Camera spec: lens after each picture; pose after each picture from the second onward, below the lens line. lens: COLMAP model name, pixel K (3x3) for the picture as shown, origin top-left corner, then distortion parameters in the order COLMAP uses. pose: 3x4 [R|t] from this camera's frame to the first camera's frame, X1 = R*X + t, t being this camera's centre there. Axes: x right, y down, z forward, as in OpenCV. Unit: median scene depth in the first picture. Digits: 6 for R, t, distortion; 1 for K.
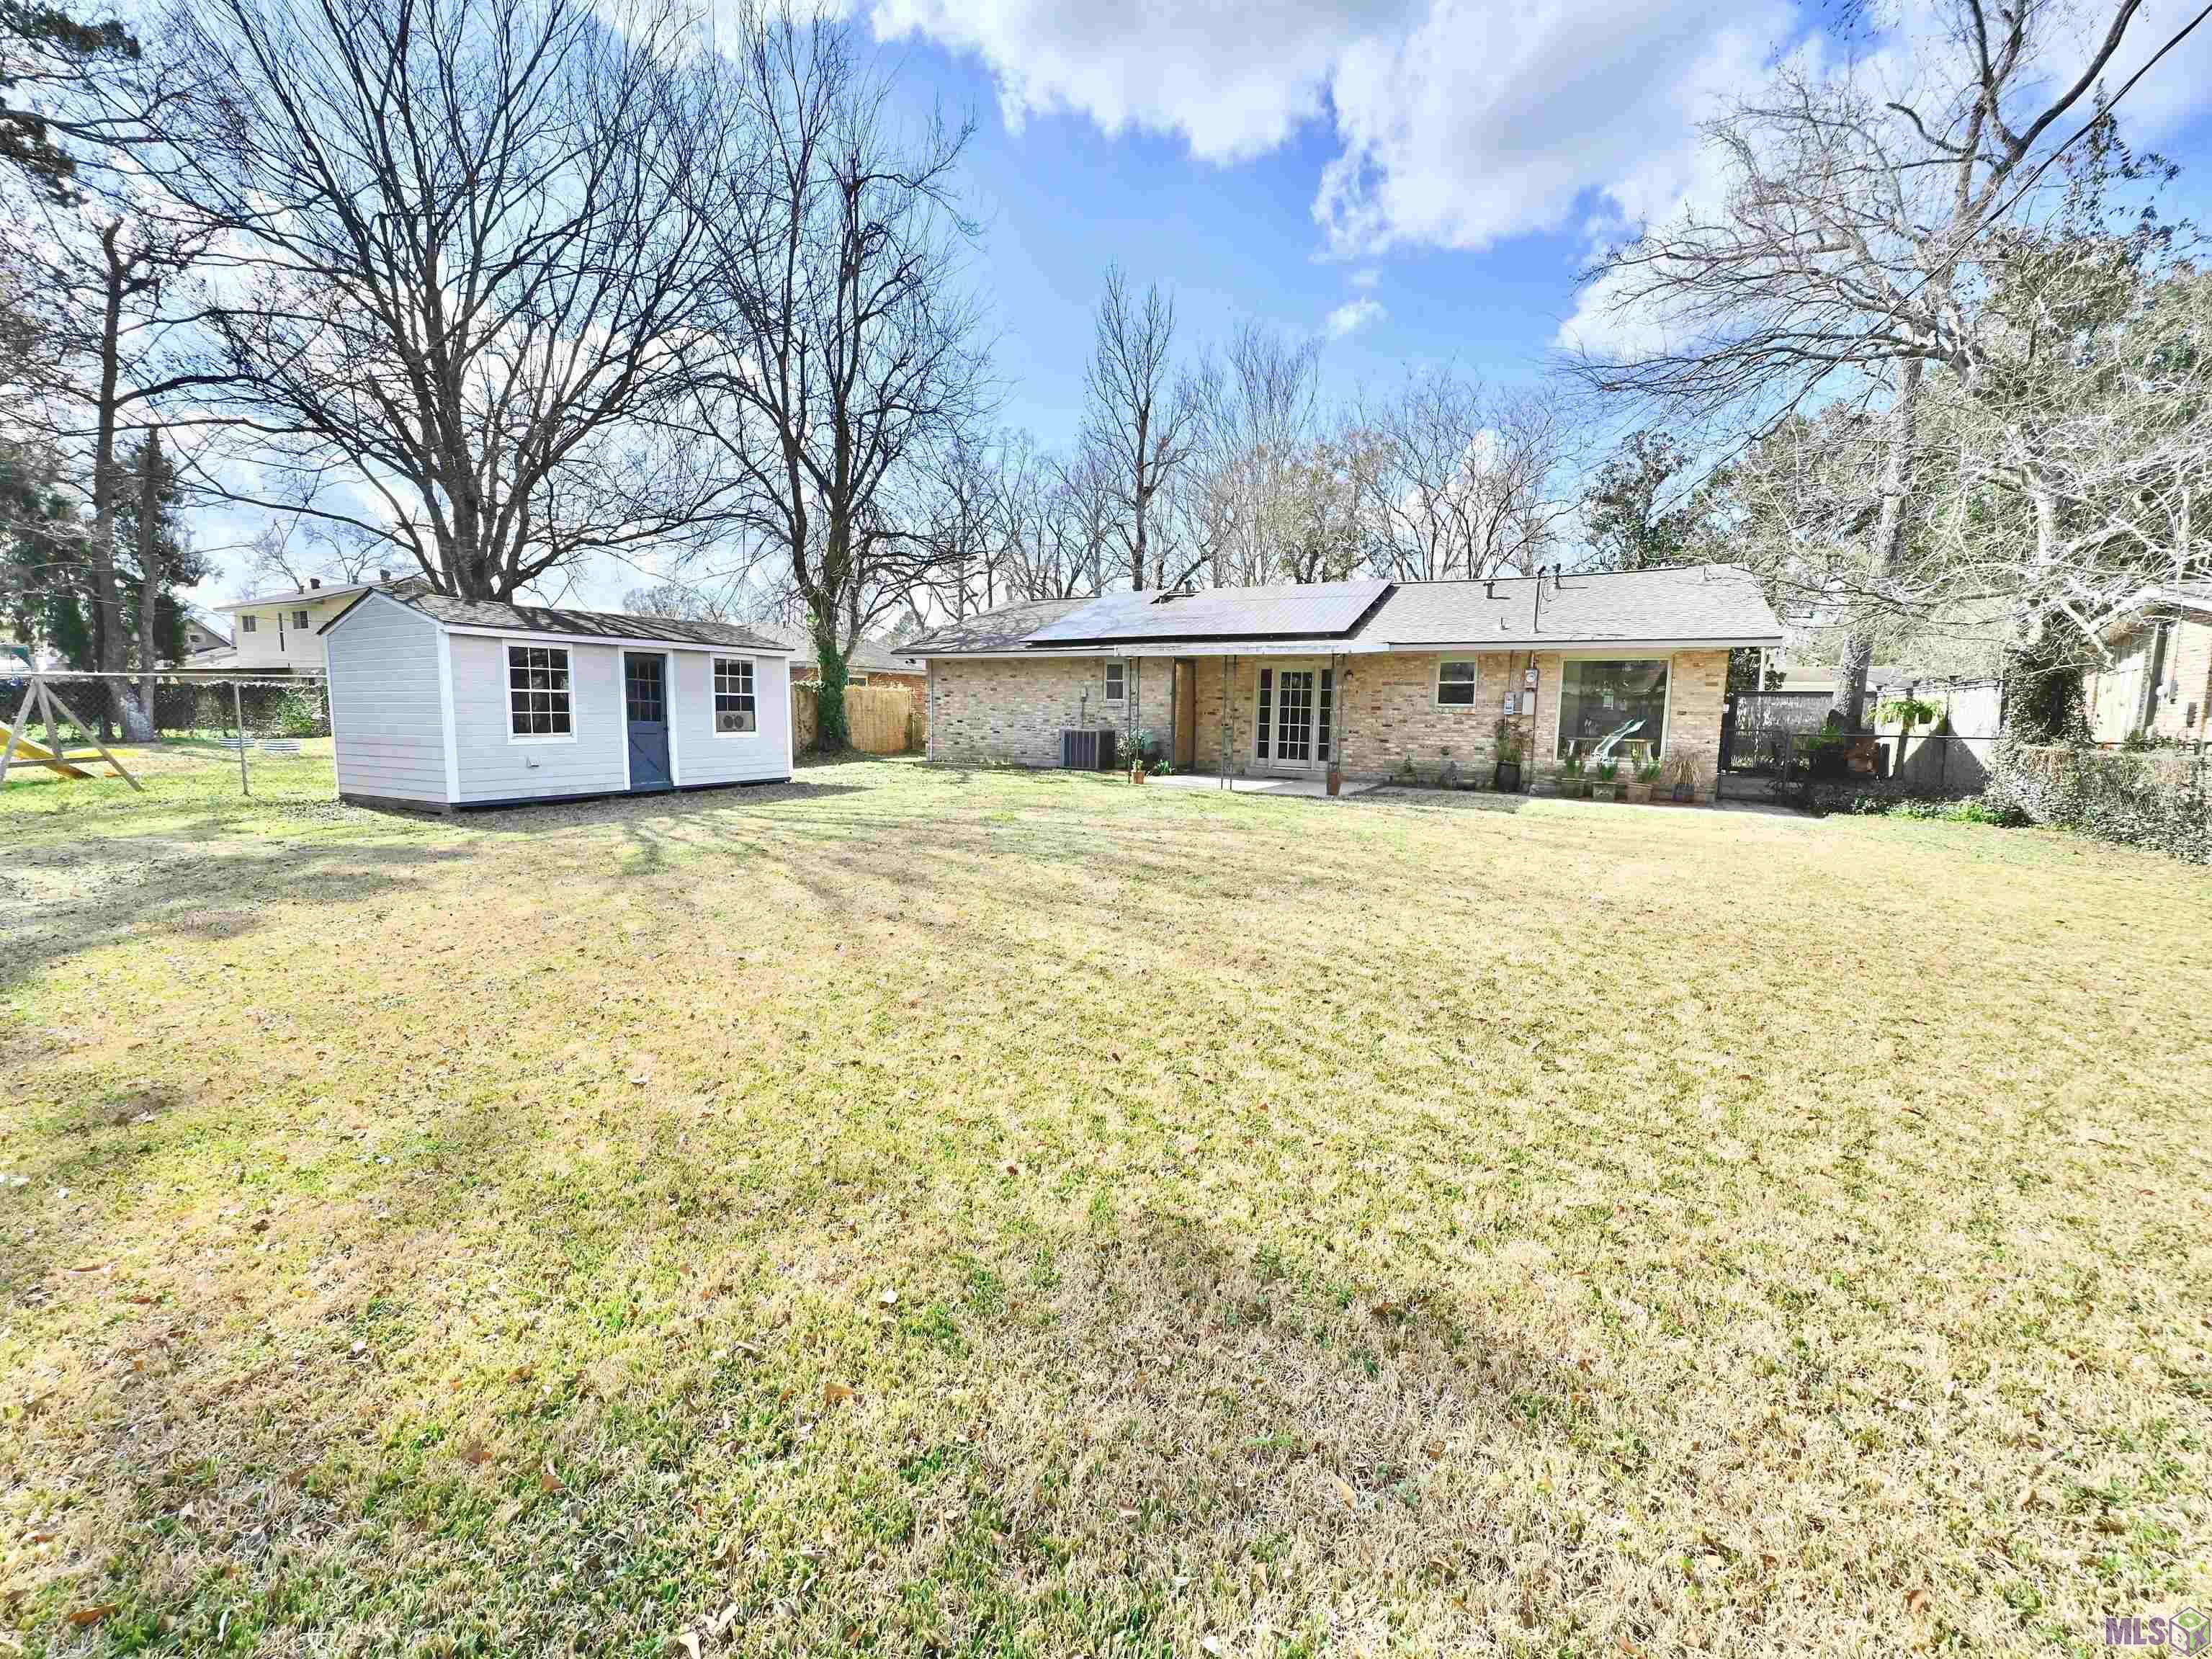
lens RADIAL K [[899.5, 0, 1106.7], [0, 899.5, 789.6], [0, 0, 1]] dist [-0.001053, -0.000153]
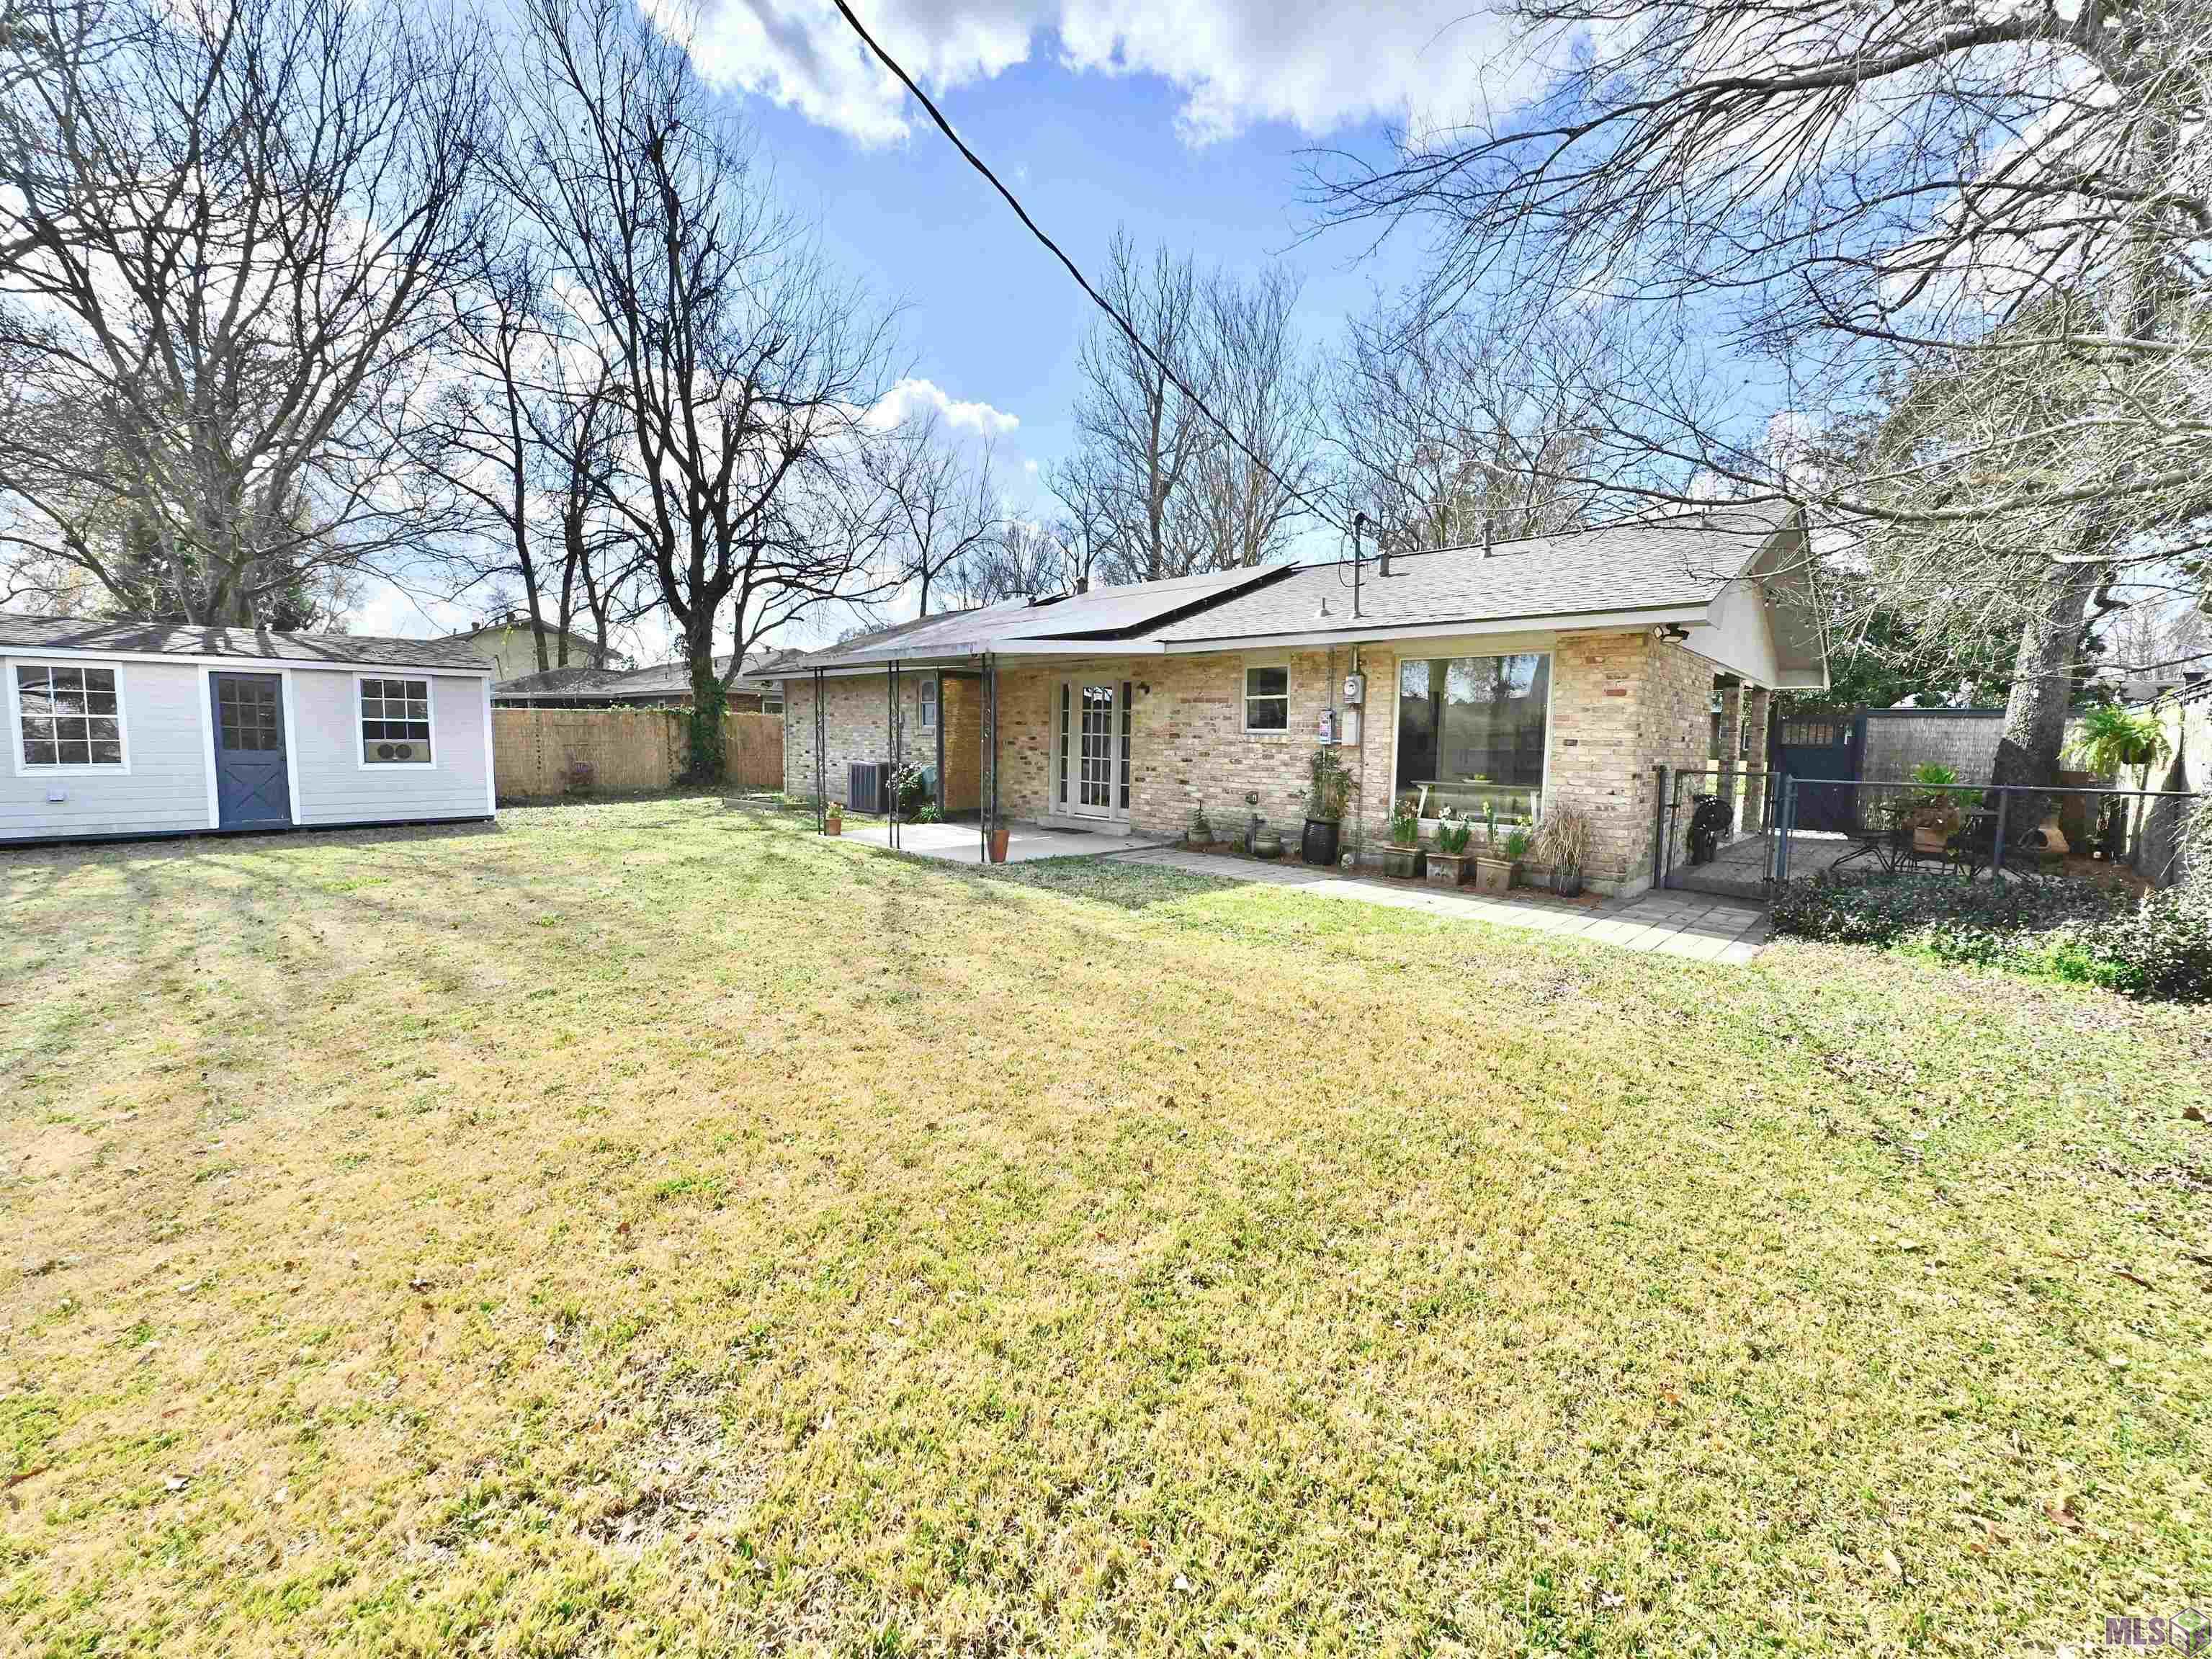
lens RADIAL K [[904.9, 0, 1107.9], [0, 904.9, 800.9], [0, 0, 1]] dist [-0.000746, -0.000114]
pose [[0.965987, 0.018005, -0.257962, 0.469368], [-0.023792, 0.999530, -0.019329, -0.026627], [0.257493, 0.024809, 0.965962, 0.329148]]
